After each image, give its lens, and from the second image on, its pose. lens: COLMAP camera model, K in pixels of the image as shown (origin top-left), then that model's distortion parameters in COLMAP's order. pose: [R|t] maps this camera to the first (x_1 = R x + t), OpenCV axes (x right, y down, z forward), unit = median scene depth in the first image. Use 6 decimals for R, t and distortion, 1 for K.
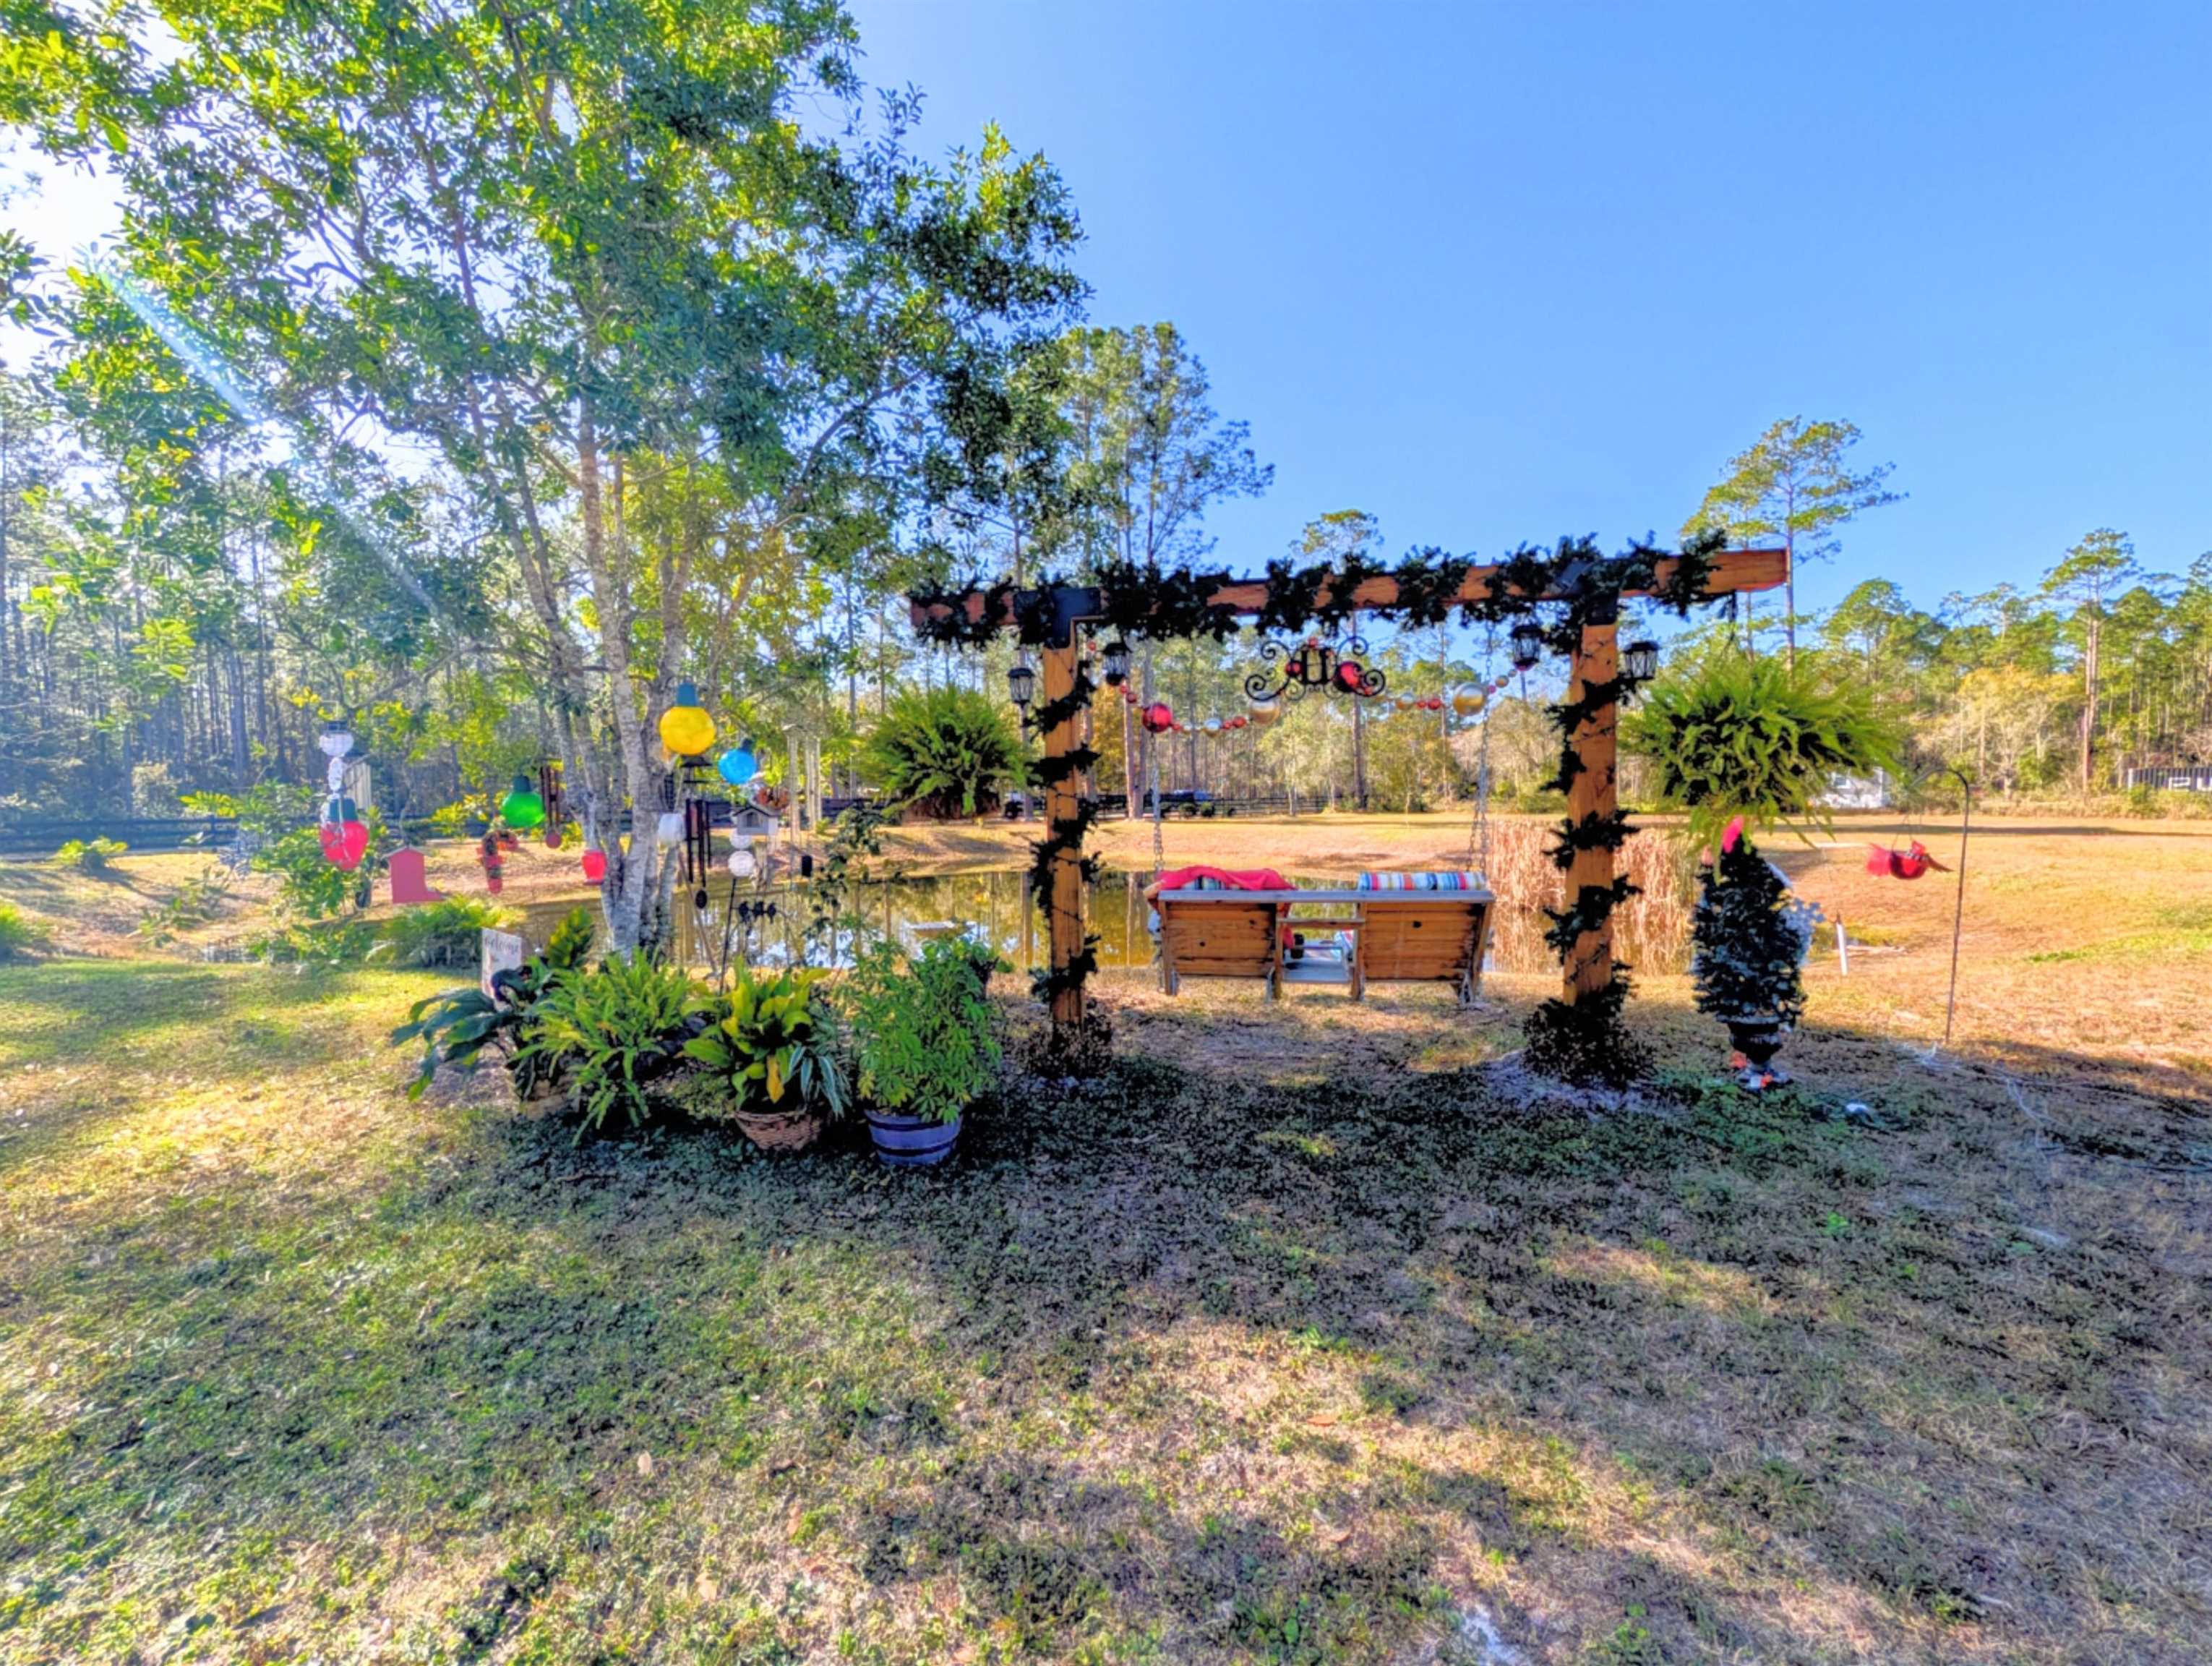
lens RADIAL K [[854.7, 0, 1106.0], [0, 854.7, 833.0], [0, 0, 1]] dist [0.000496, 0.000348]
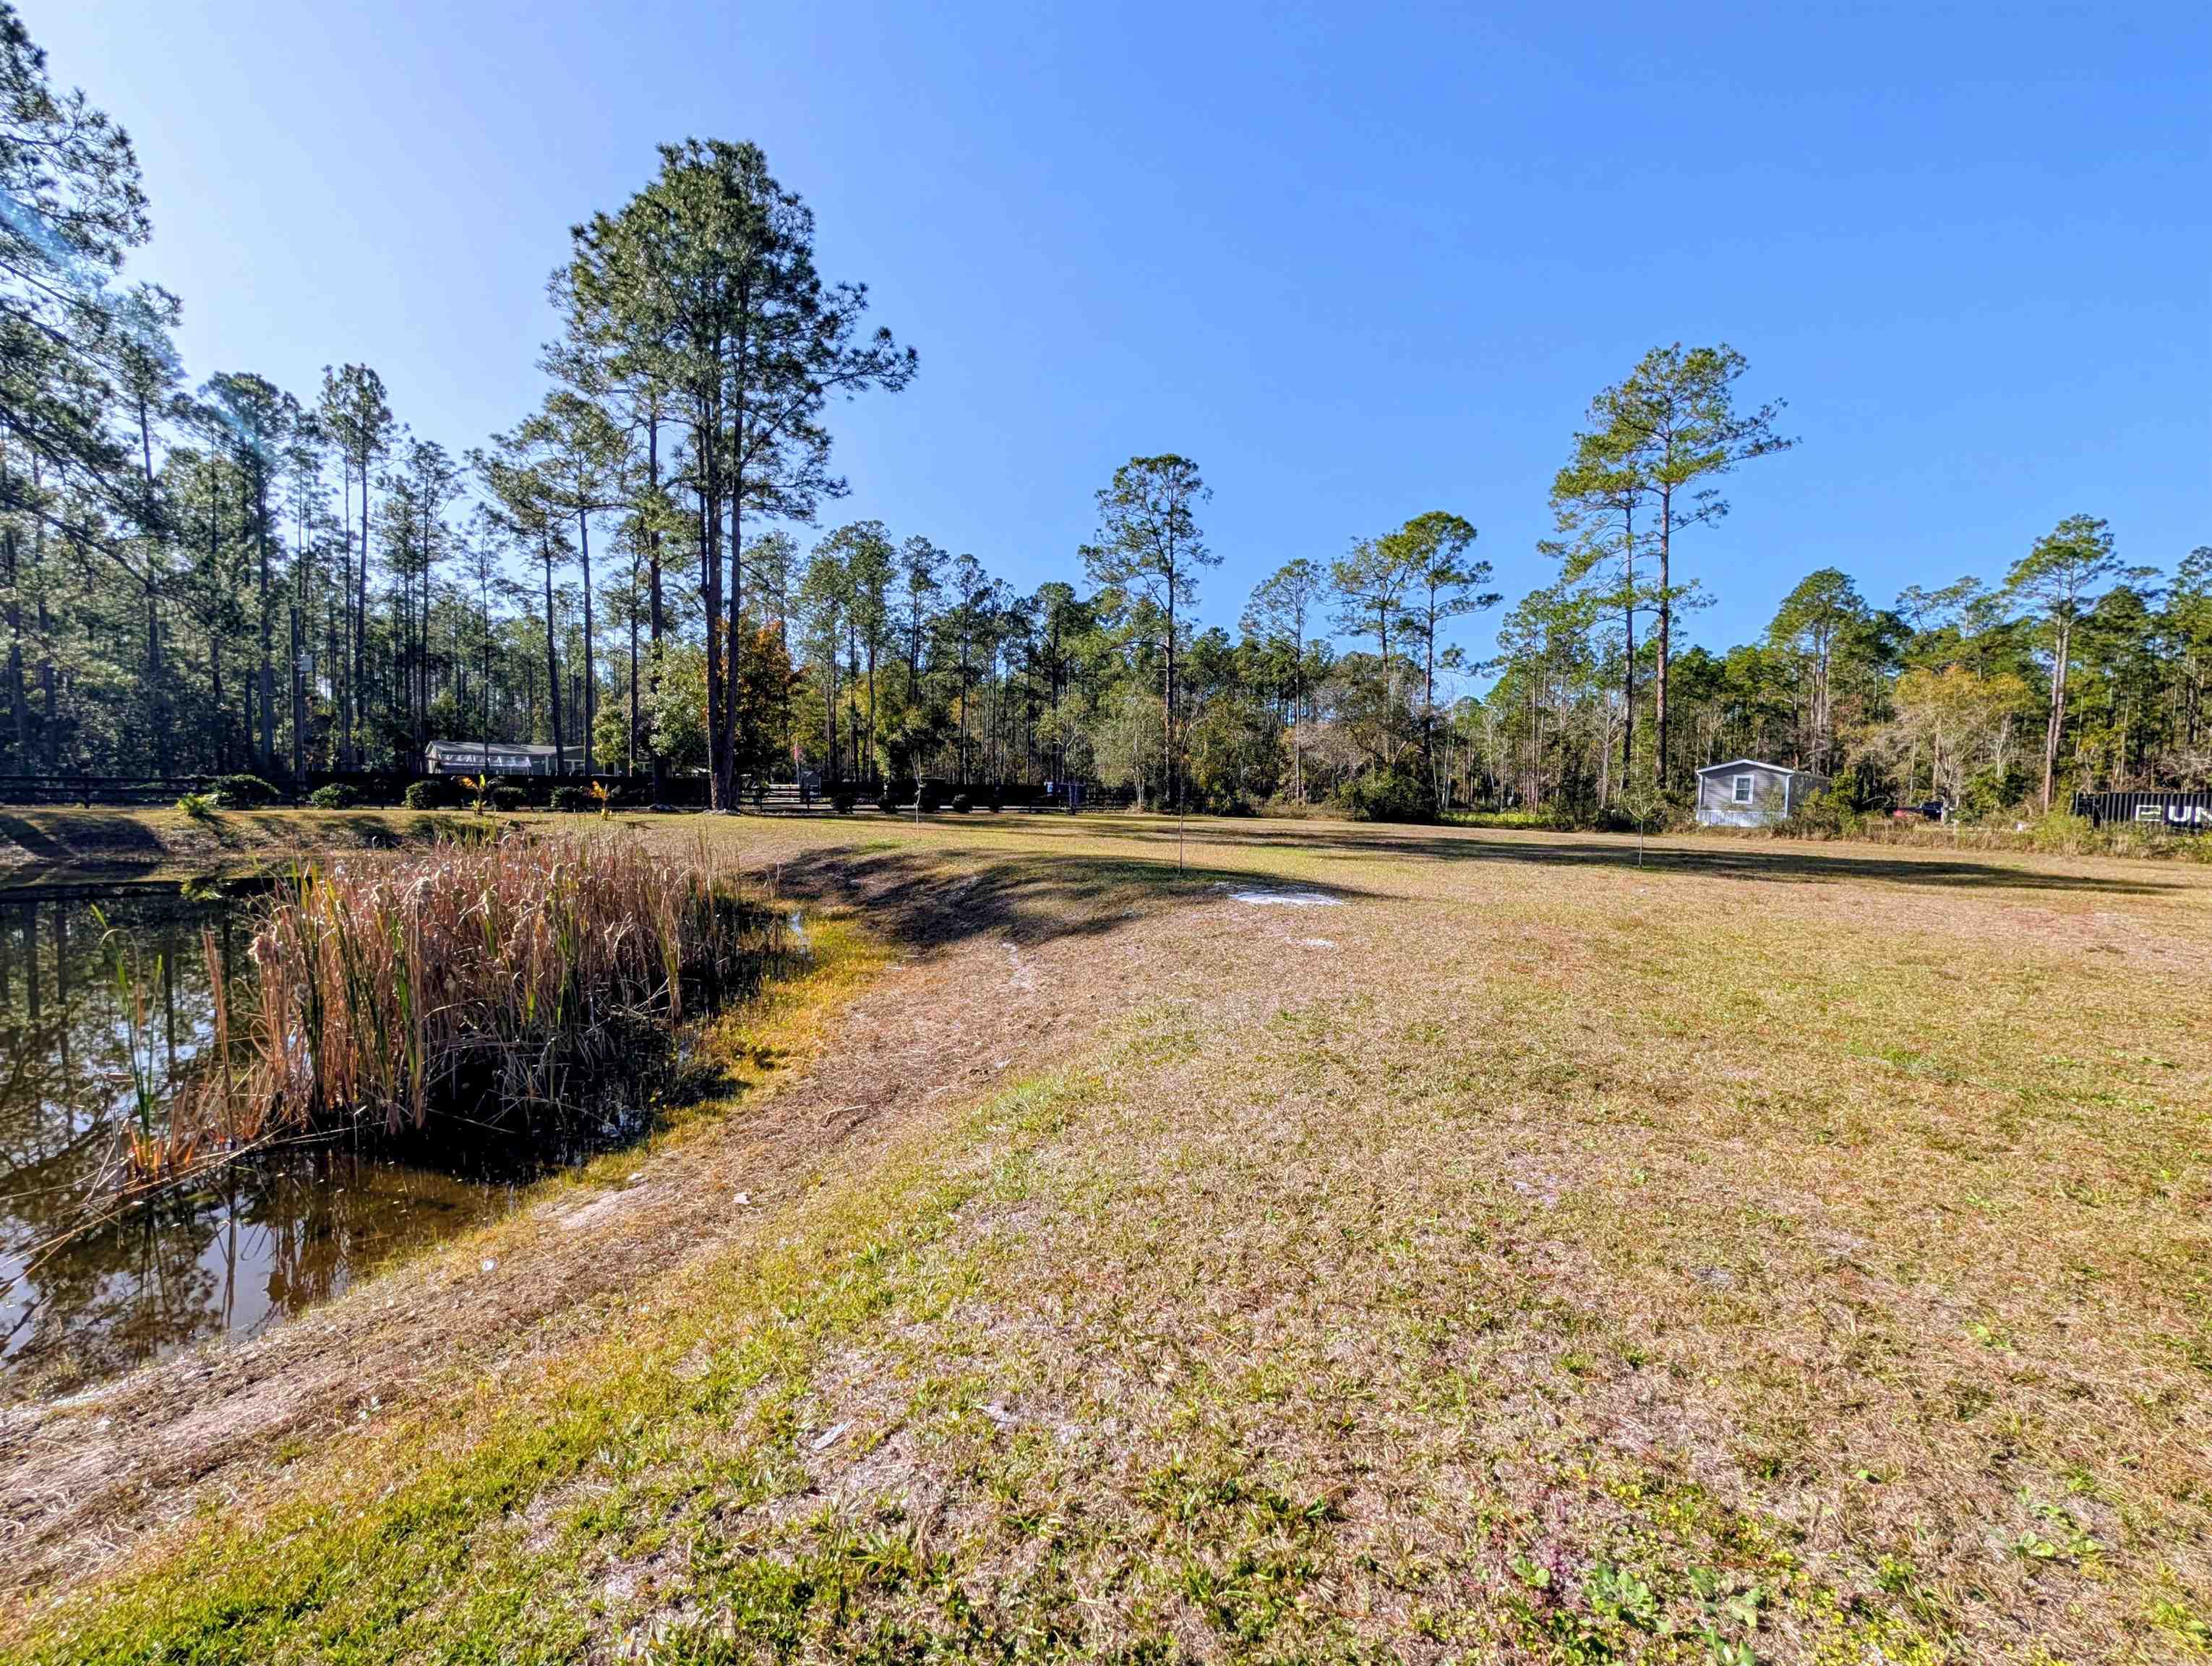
lens RADIAL K [[854.7, 0, 1106.0], [0, 854.7, 833.0], [0, 0, 1]] dist [0.000496, 0.000348]
pose [[0.999339, 0.035061, -0.009648, 0.203718], [-0.034995, 0.999364, 0.006924, -0.005941], [0.009885, -0.006581, 0.999929, 0.124399]]
